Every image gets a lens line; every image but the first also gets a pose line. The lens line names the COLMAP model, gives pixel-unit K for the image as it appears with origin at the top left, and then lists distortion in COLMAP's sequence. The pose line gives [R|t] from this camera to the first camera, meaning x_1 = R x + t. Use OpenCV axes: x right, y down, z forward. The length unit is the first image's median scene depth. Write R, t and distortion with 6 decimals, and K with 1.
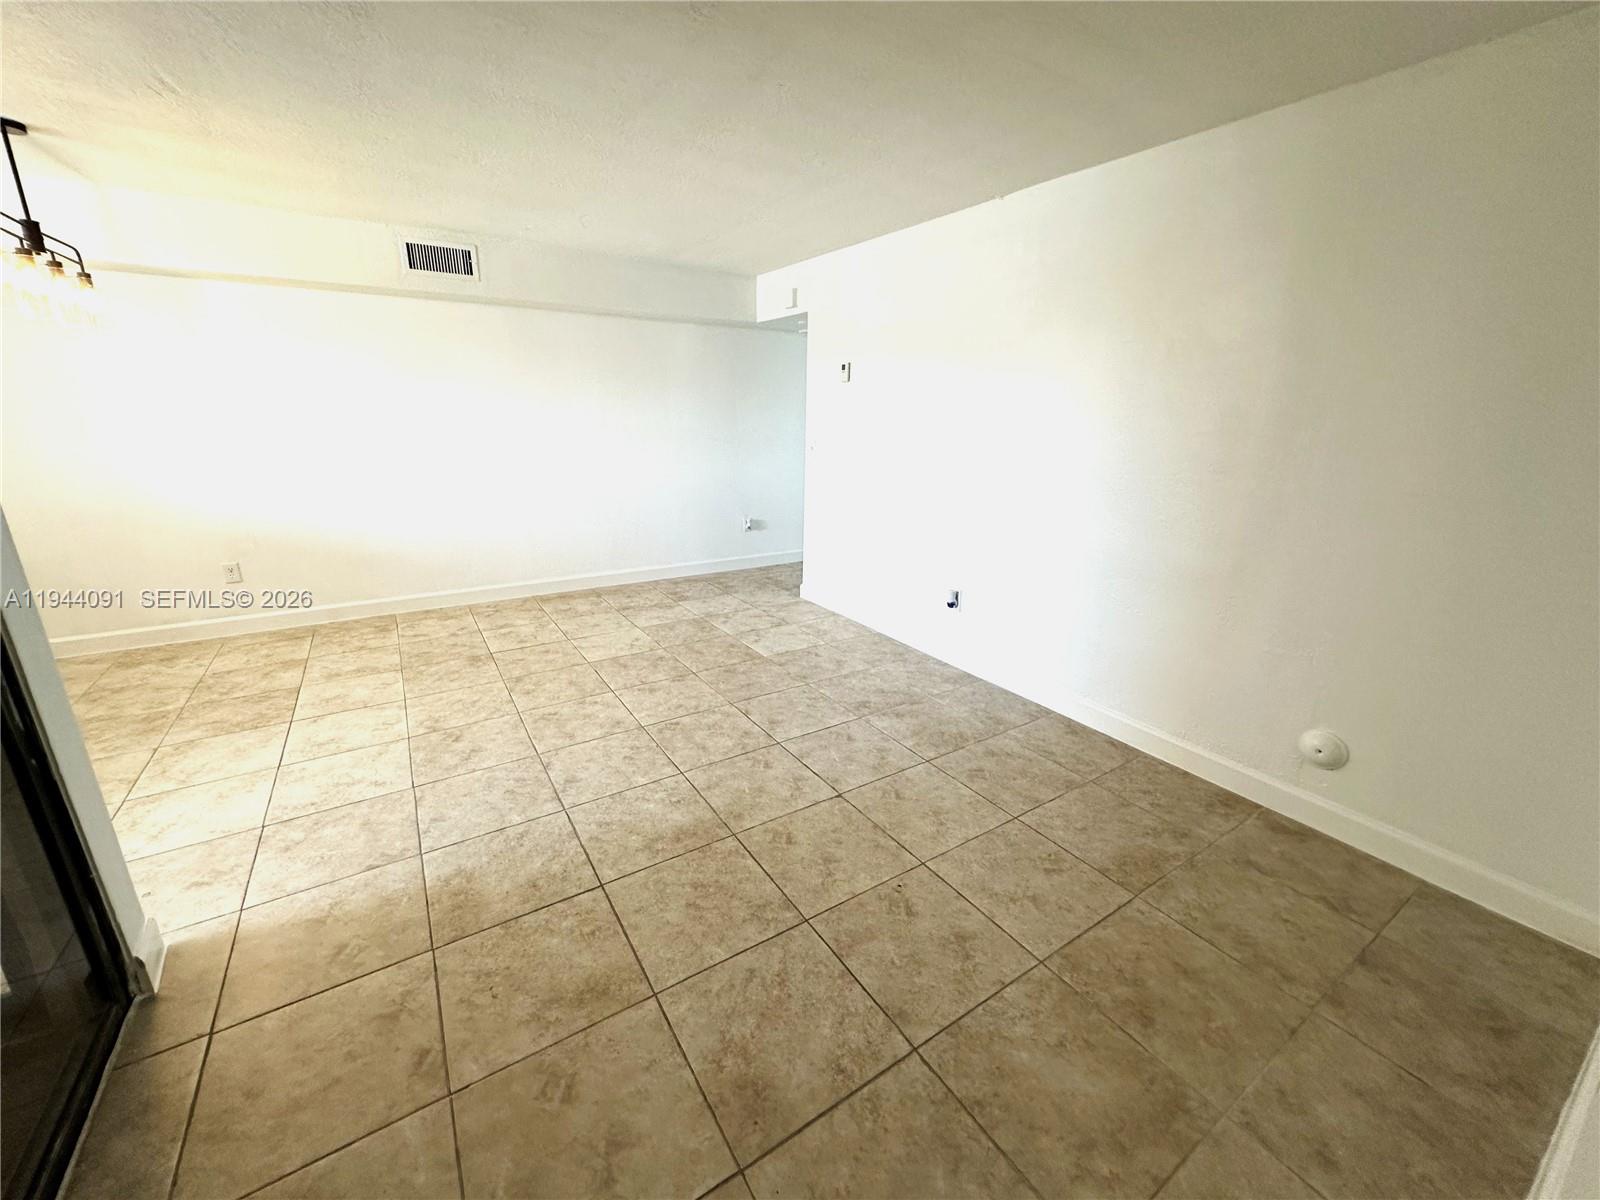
lens RADIAL K [[635.0, 0, 797.2], [0, 635.0, 600.2], [0, 0, 1]] dist [-0.003222, -0.001130]
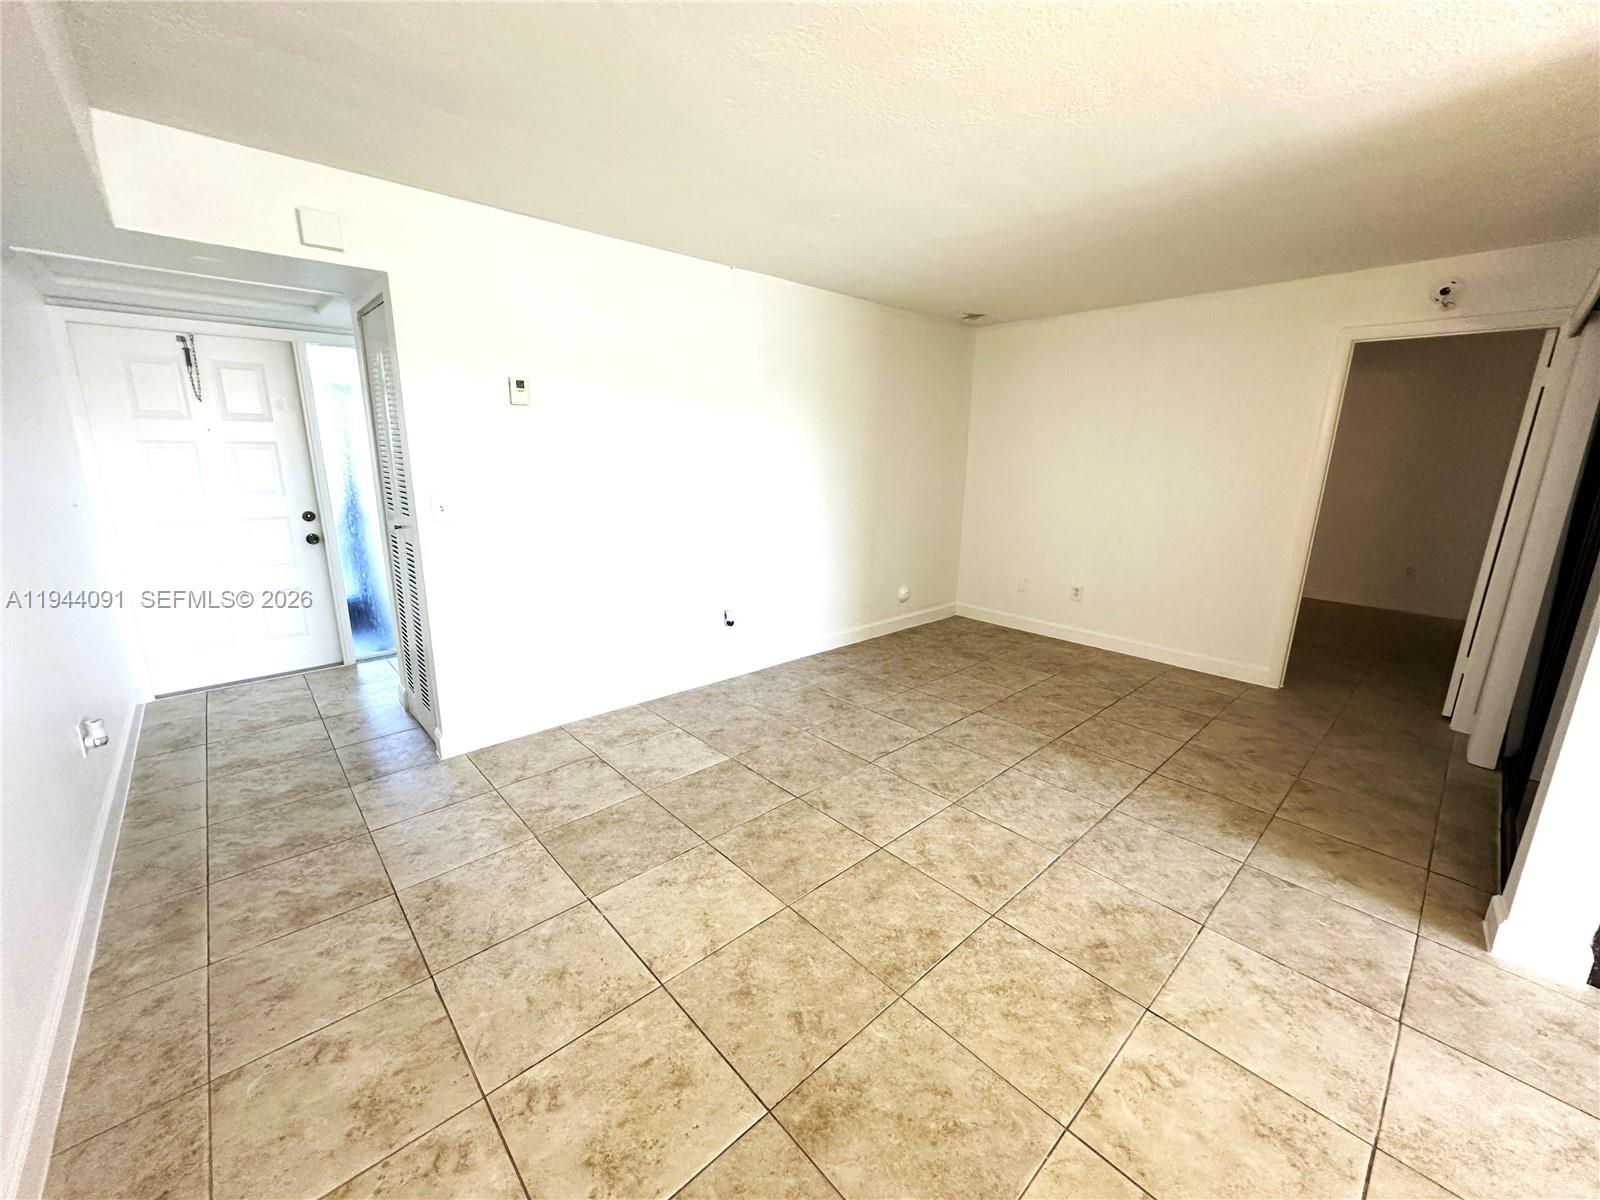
lens RADIAL K [[635.0, 0, 796.9], [0, 635.0, 590.2], [0, 0, 1]] dist [-0.003222, -0.001130]
pose [[-0.165018, -0.230392, 0.959004, -1.031191], [0.269151, 0.924910, 0.268515, -0.393130], [-0.948856, 0.302426, -0.090617, 1.238502]]
